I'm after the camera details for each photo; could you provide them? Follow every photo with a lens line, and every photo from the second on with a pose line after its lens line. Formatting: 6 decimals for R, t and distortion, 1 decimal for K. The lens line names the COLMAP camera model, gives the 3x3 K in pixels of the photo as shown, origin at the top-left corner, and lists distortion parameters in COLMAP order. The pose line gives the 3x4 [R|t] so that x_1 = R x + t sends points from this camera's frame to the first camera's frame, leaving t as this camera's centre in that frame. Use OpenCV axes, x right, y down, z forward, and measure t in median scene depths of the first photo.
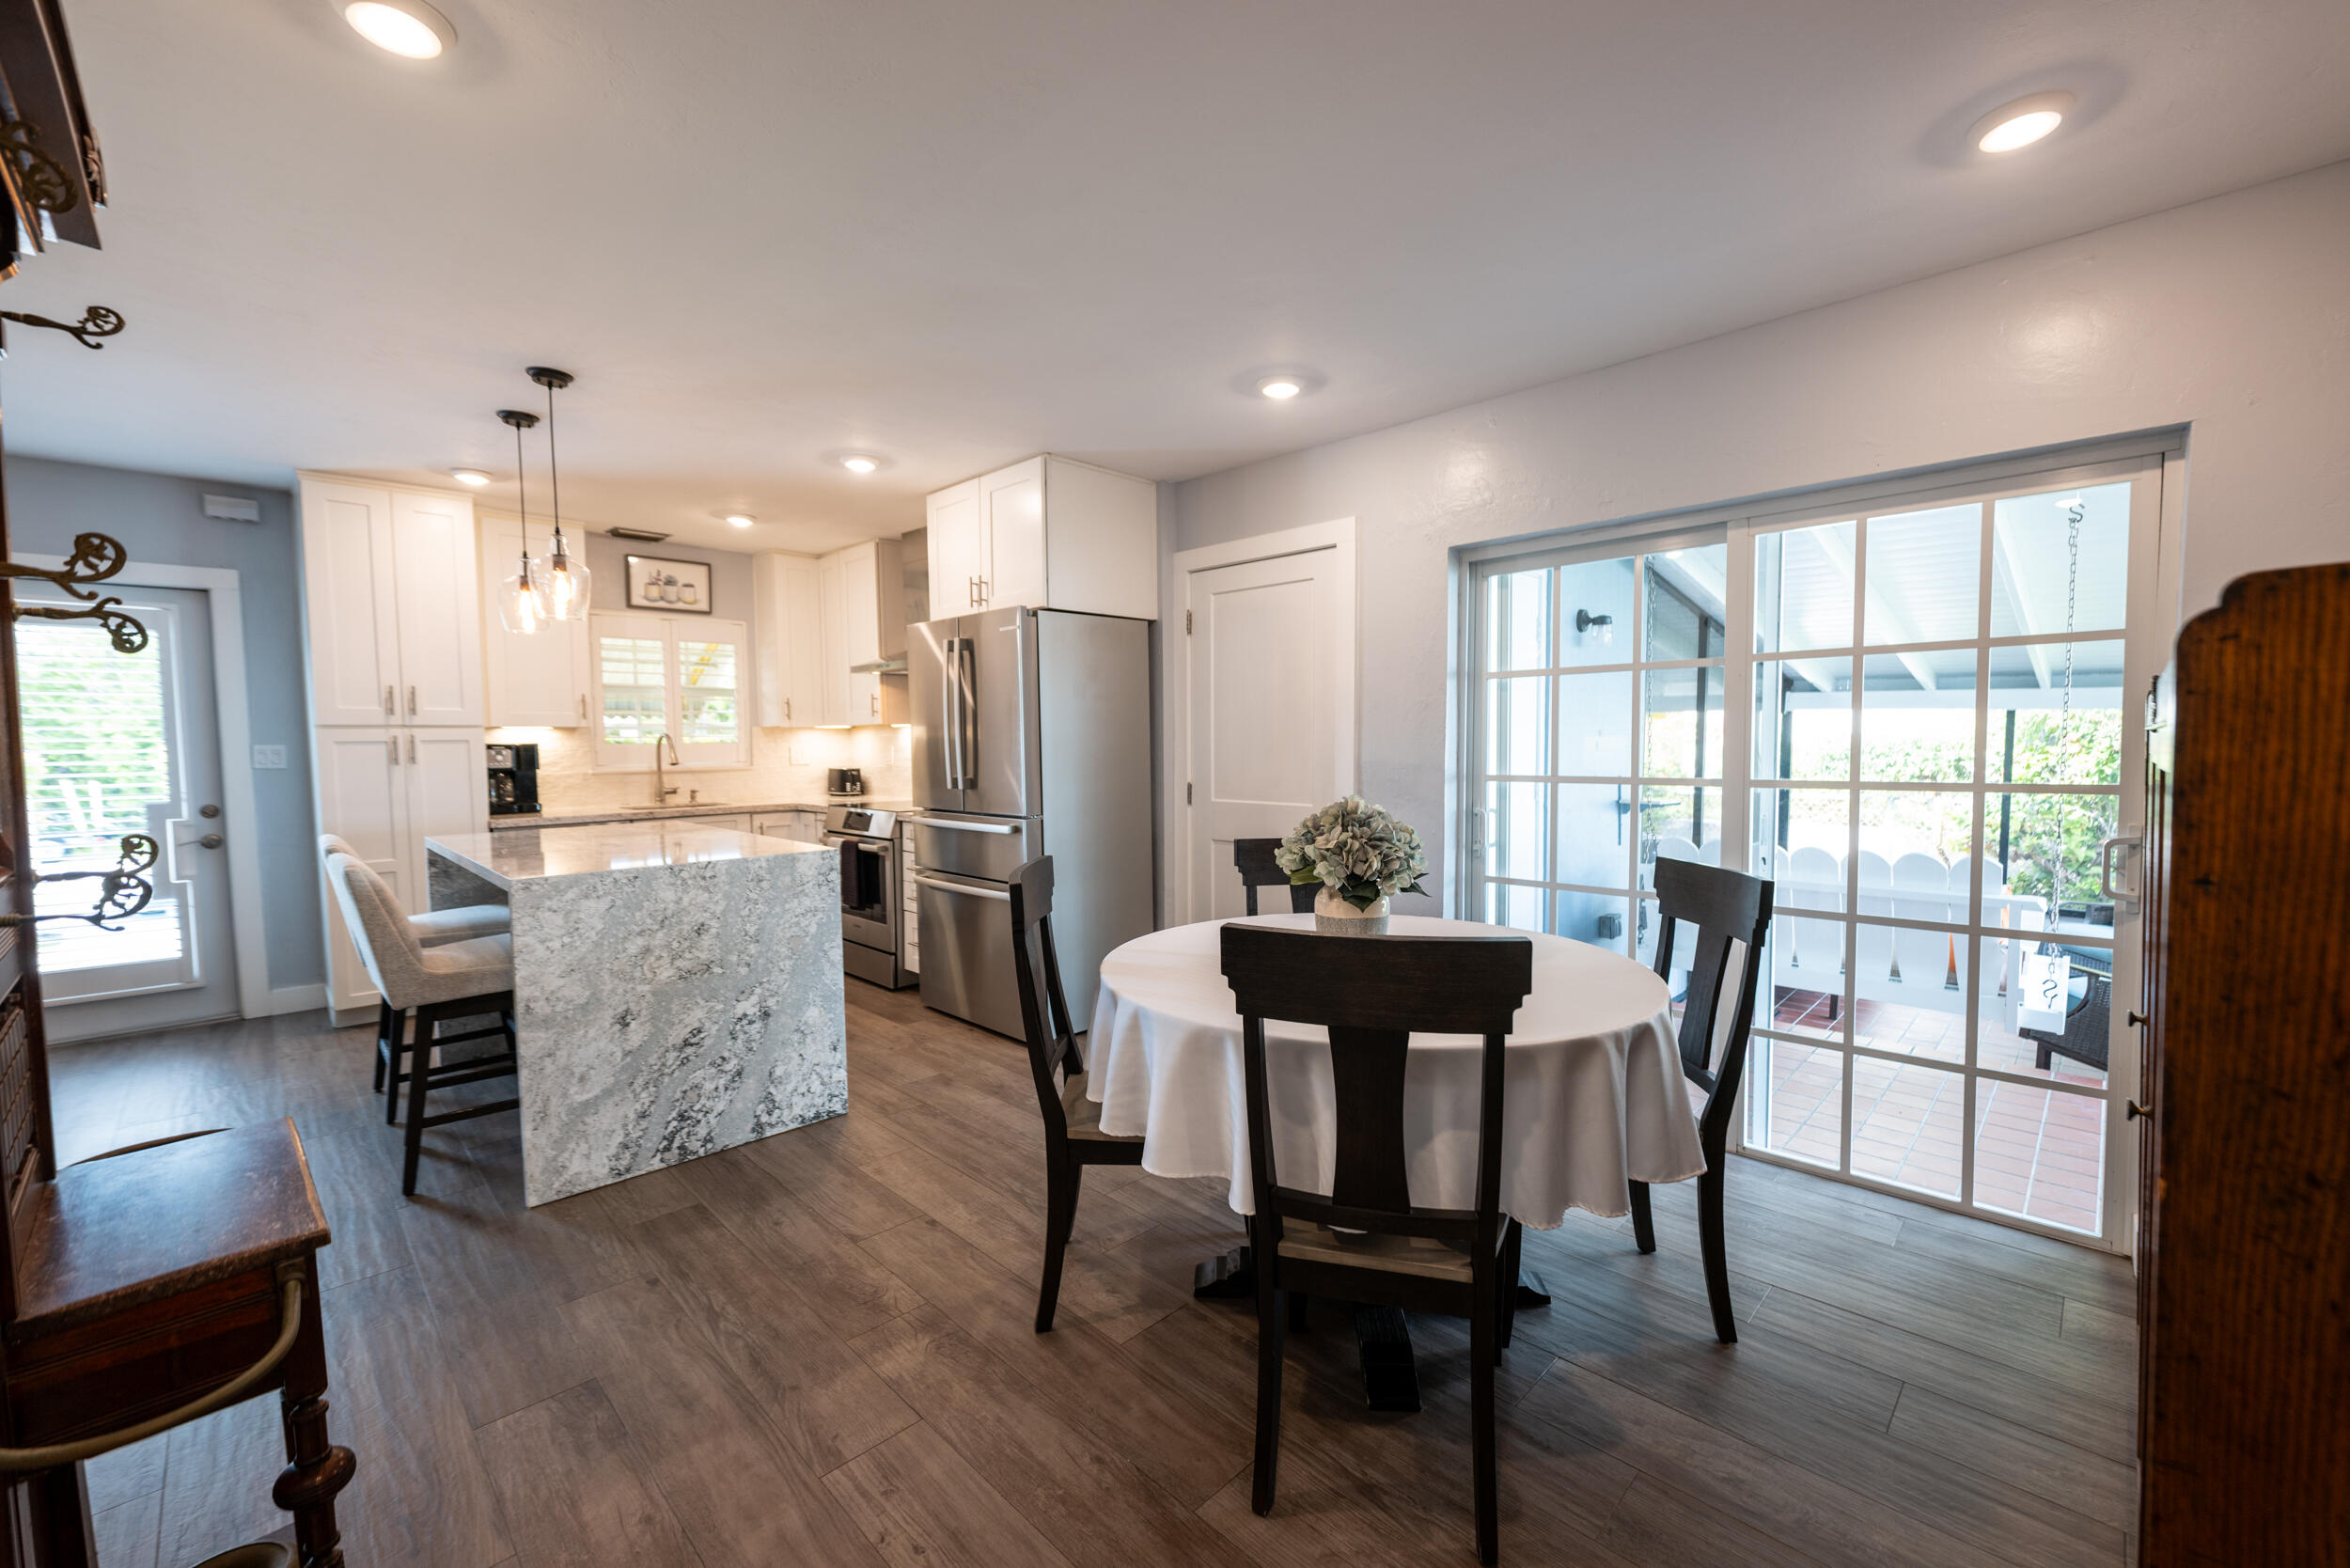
lens RADIAL K [[943.1, 0, 1181.8], [0, 943.1, 792.5], [0, 0, 1]] dist [-0.002075, -0.000468]
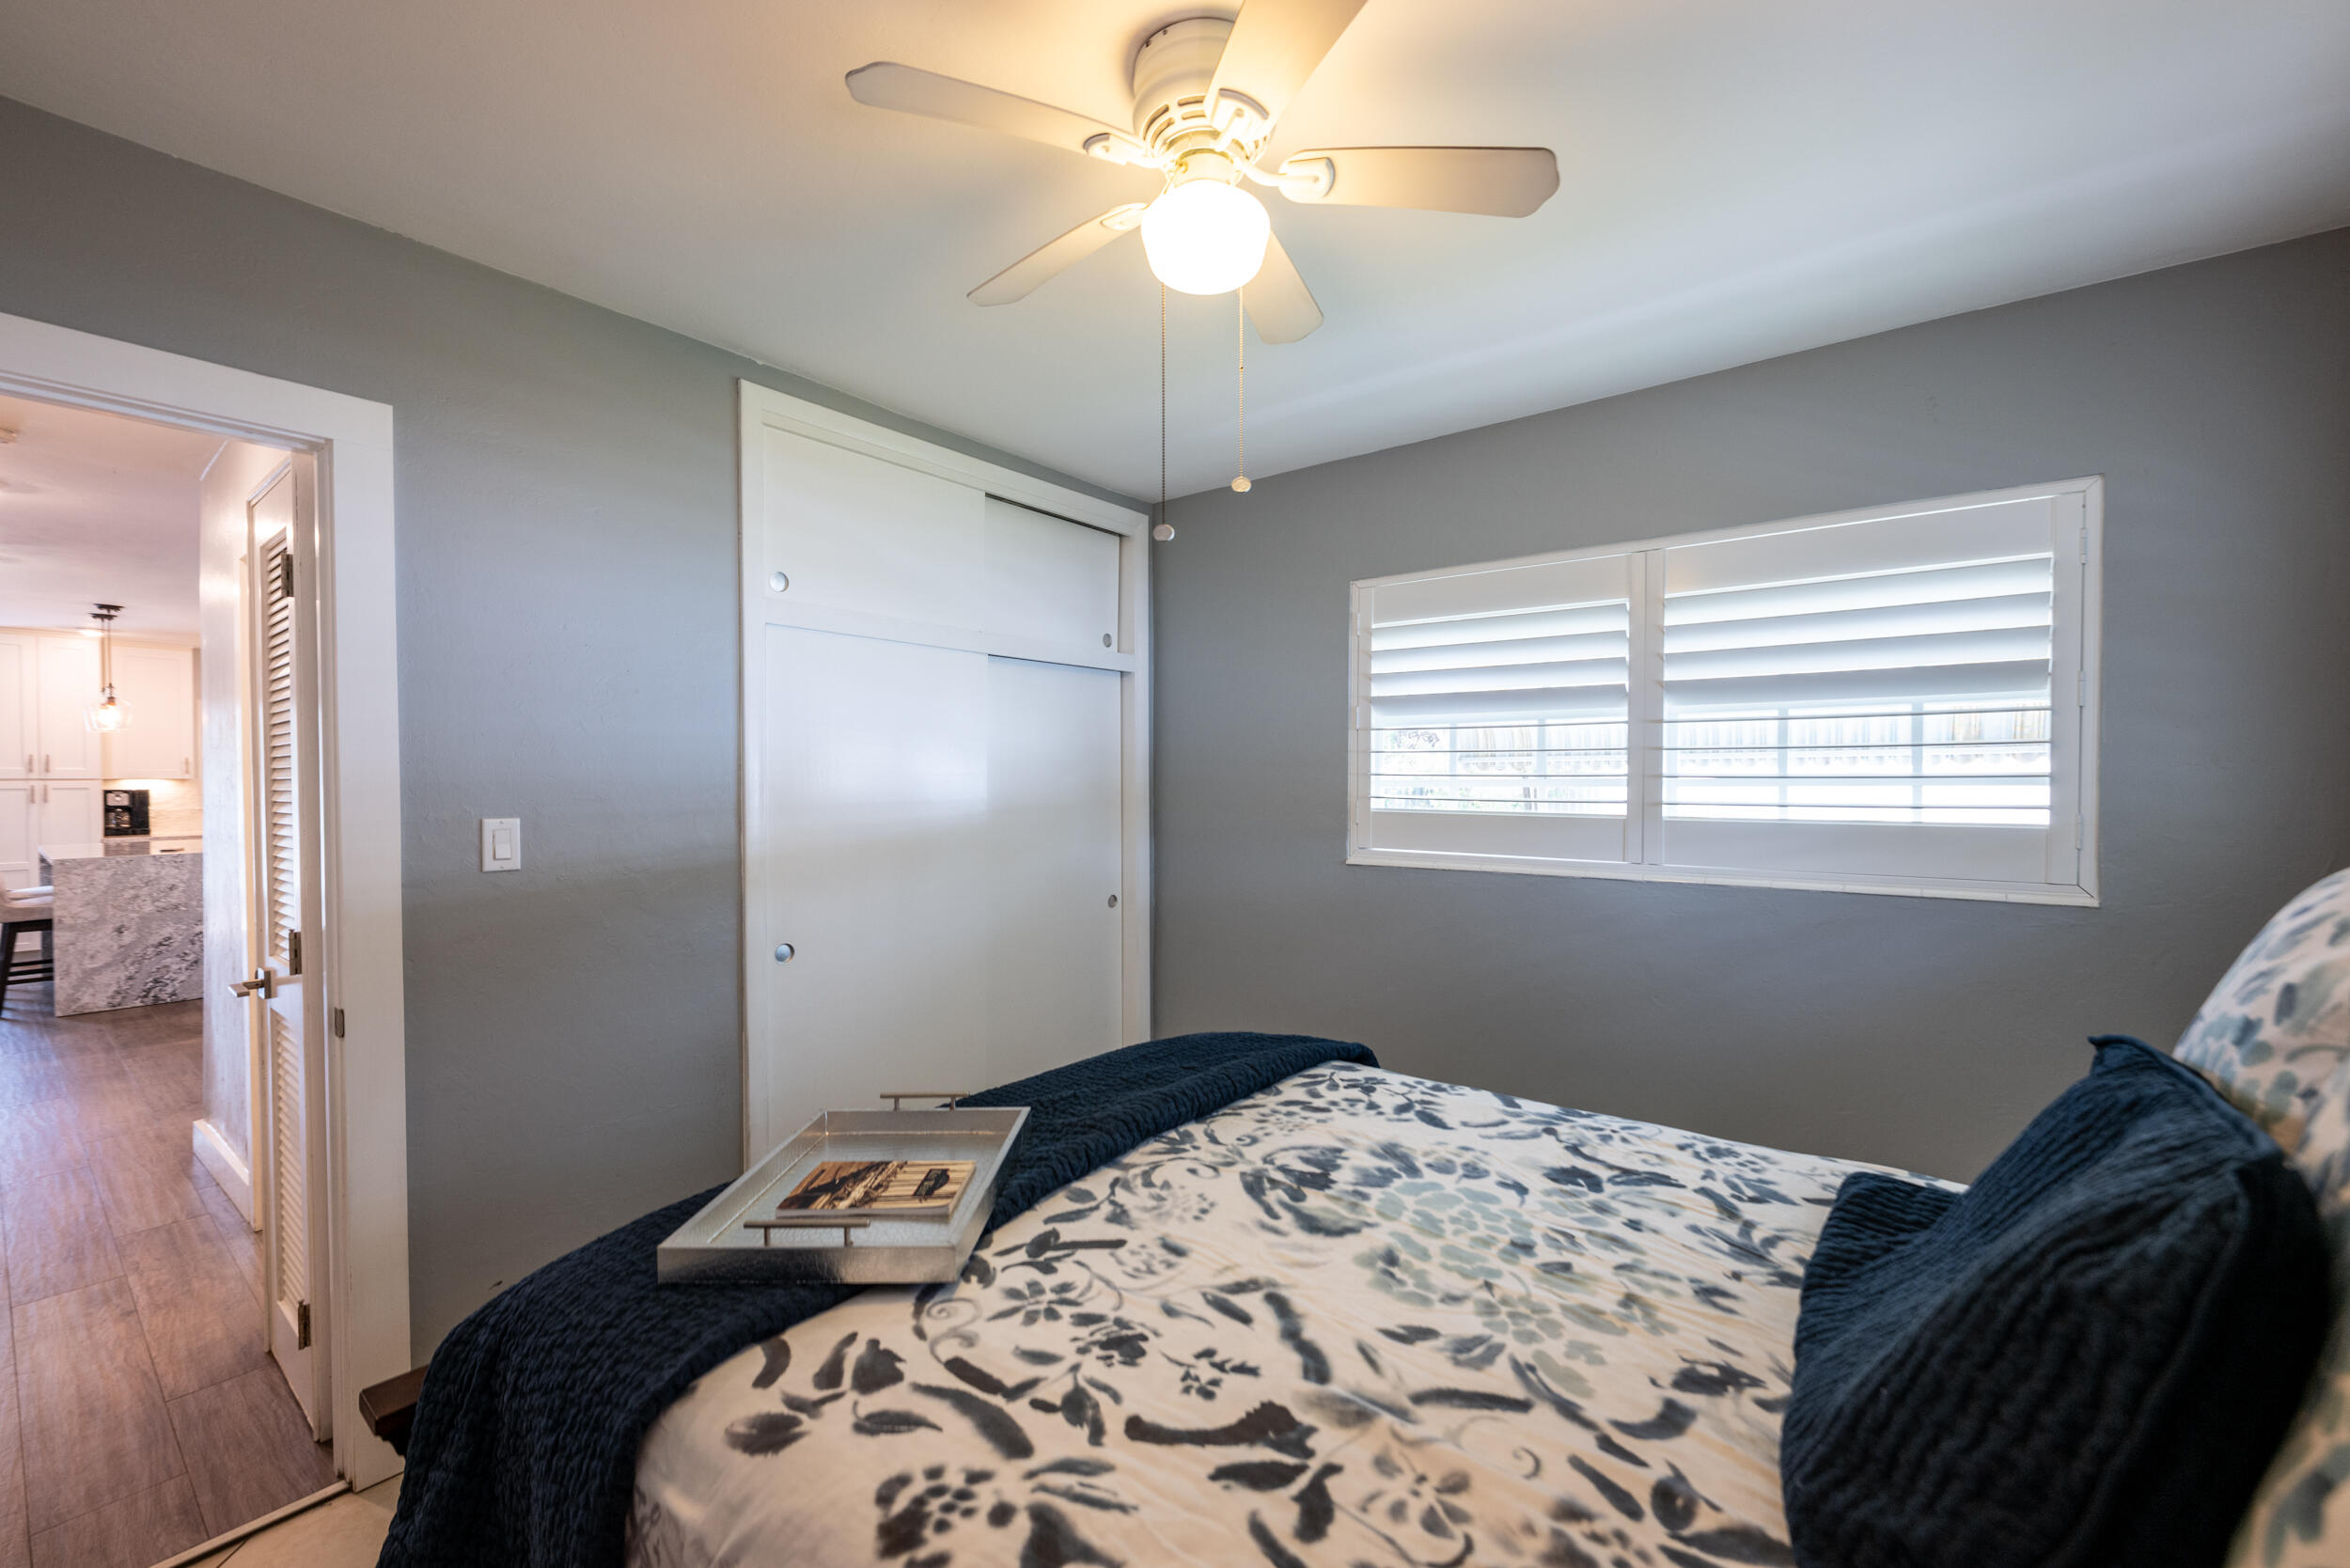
lens RADIAL K [[943.1, 0, 1182.9], [0, 943.1, 790.1], [0, 0, 1]] dist [-0.002075, -0.000468]
pose [[0.991789, 0.006884, 0.127701, 0.928621], [-0.001457, 0.999094, -0.042537, 0.013603], [-0.127878, 0.042001, 0.990900, -0.861554]]
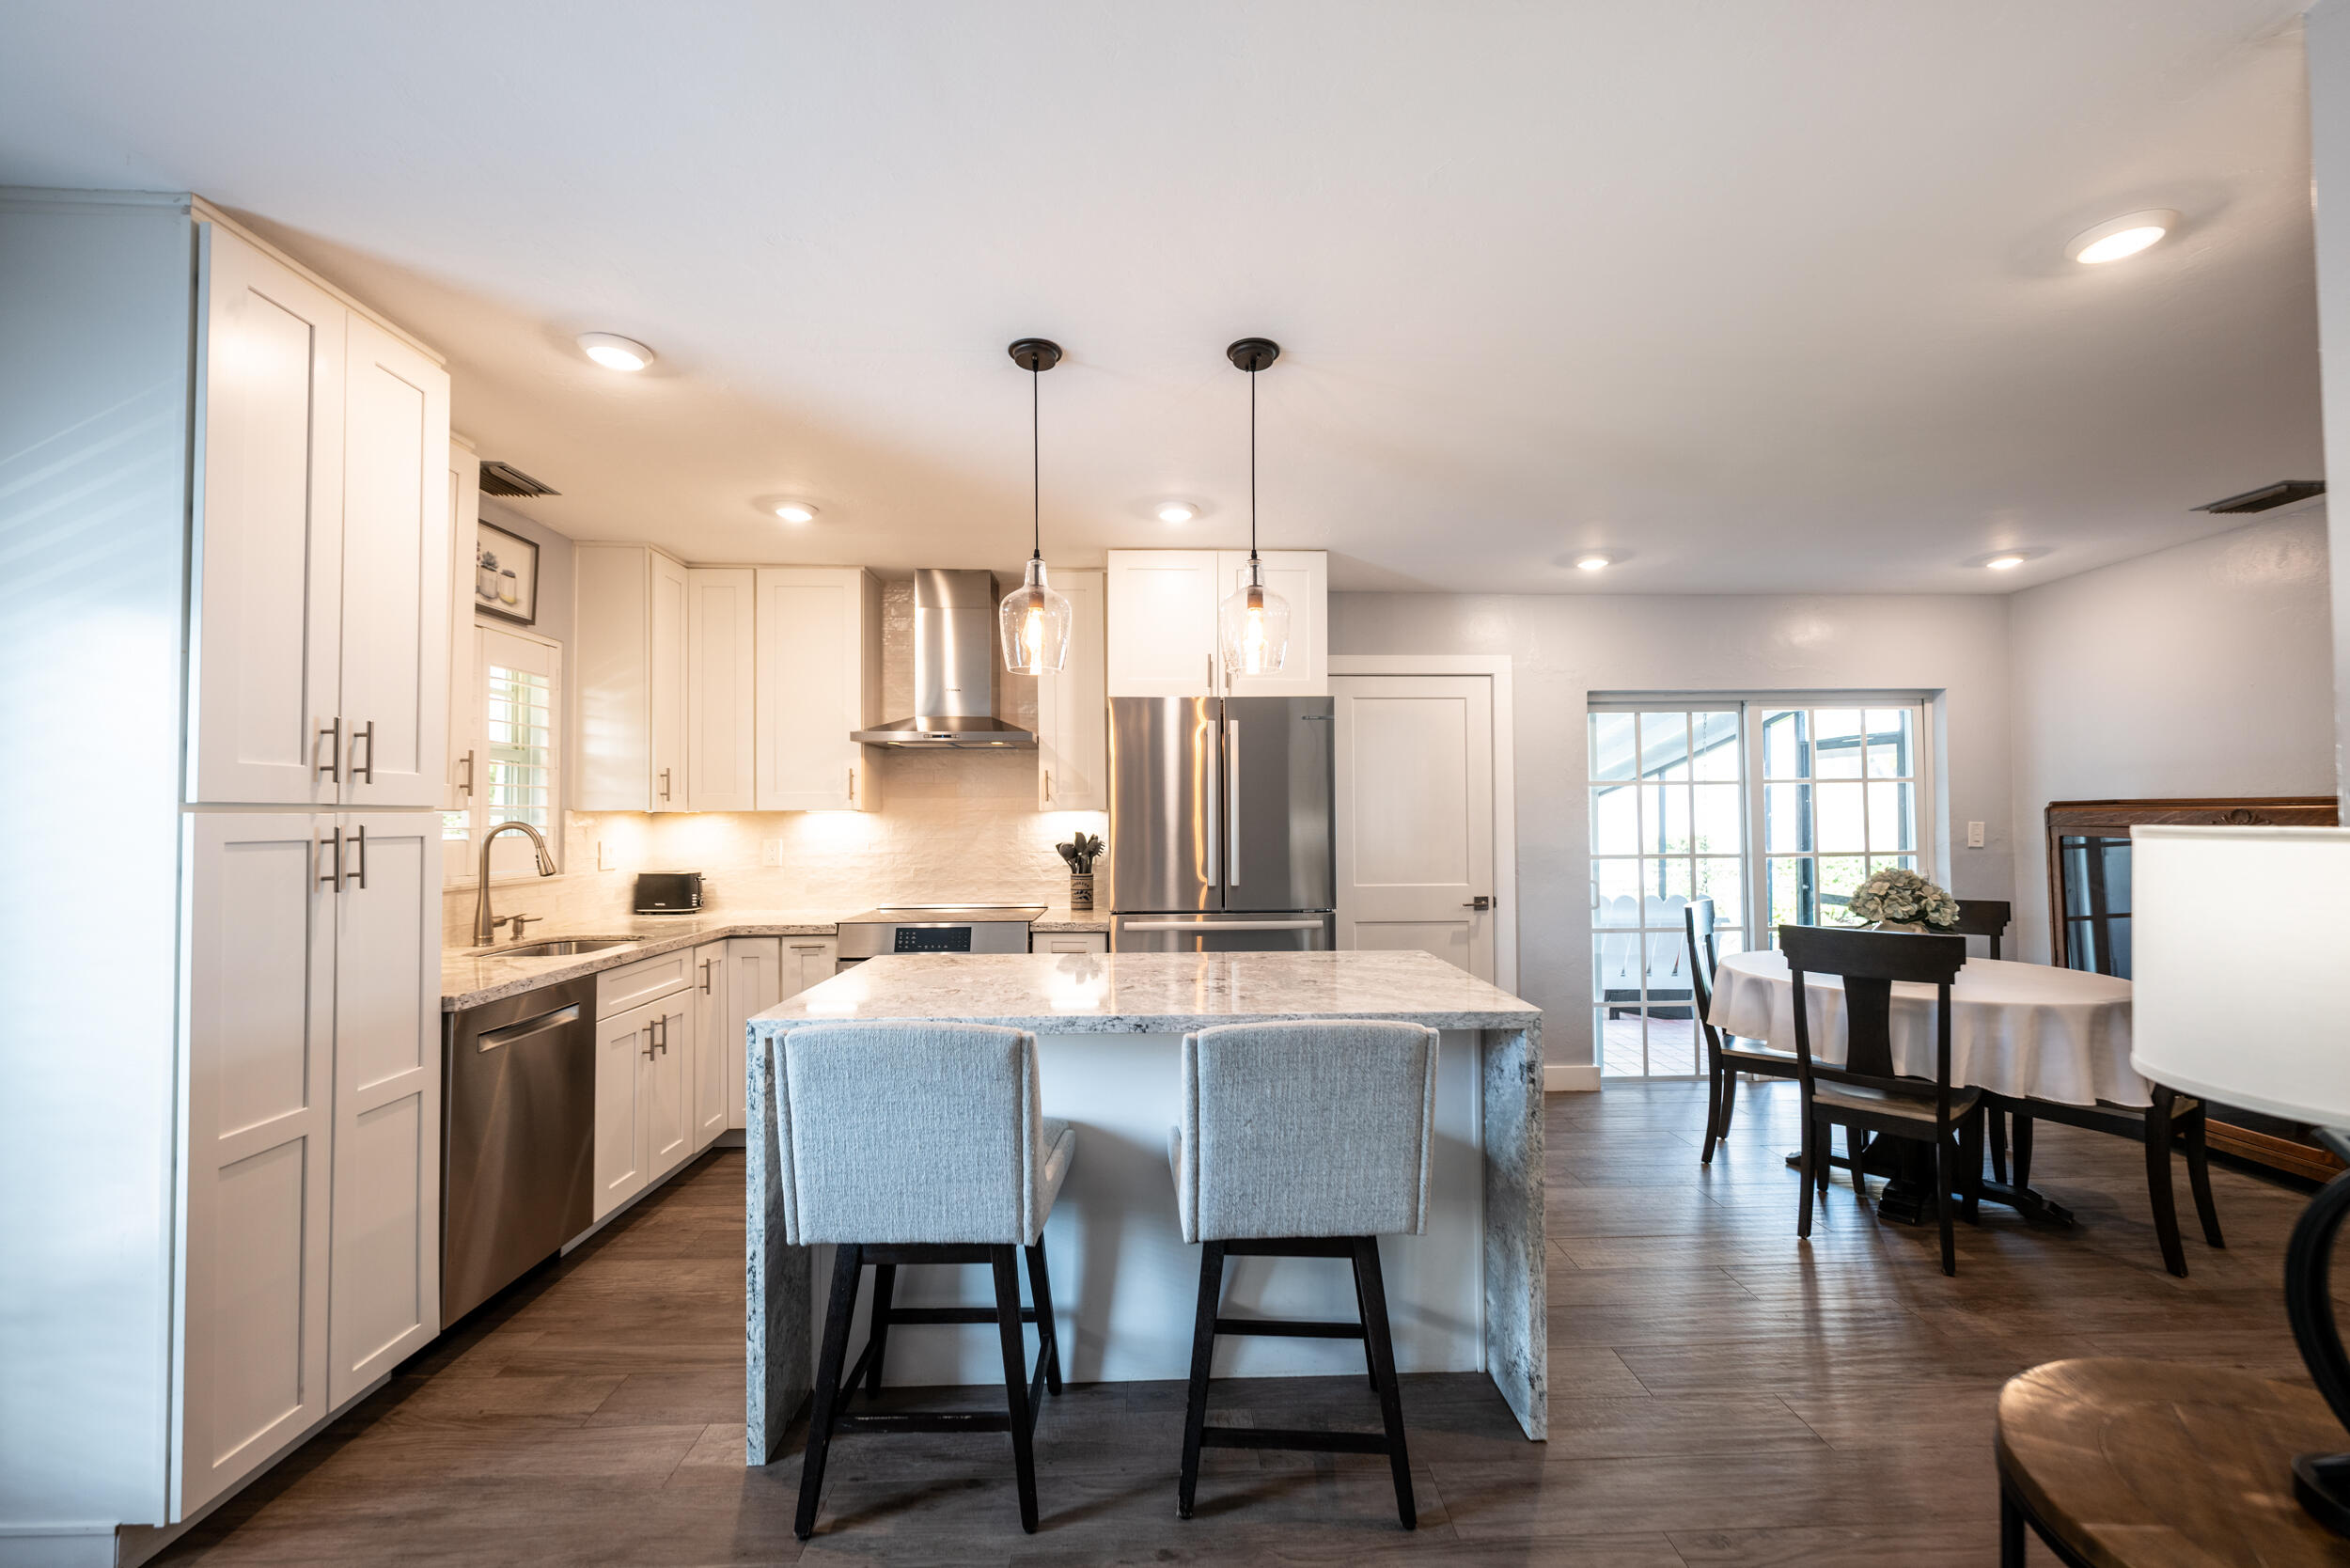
lens RADIAL K [[943.1, 0, 1189.6], [0, 943.1, 791.5], [0, 0, 1]] dist [-0.002075, -0.000468]
pose [[0.681222, 0.027102, 0.731575, -0.899190], [0.040416, 0.996398, -0.074546, -0.027103], [-0.730960, 0.080350, 0.677673, 0.394277]]
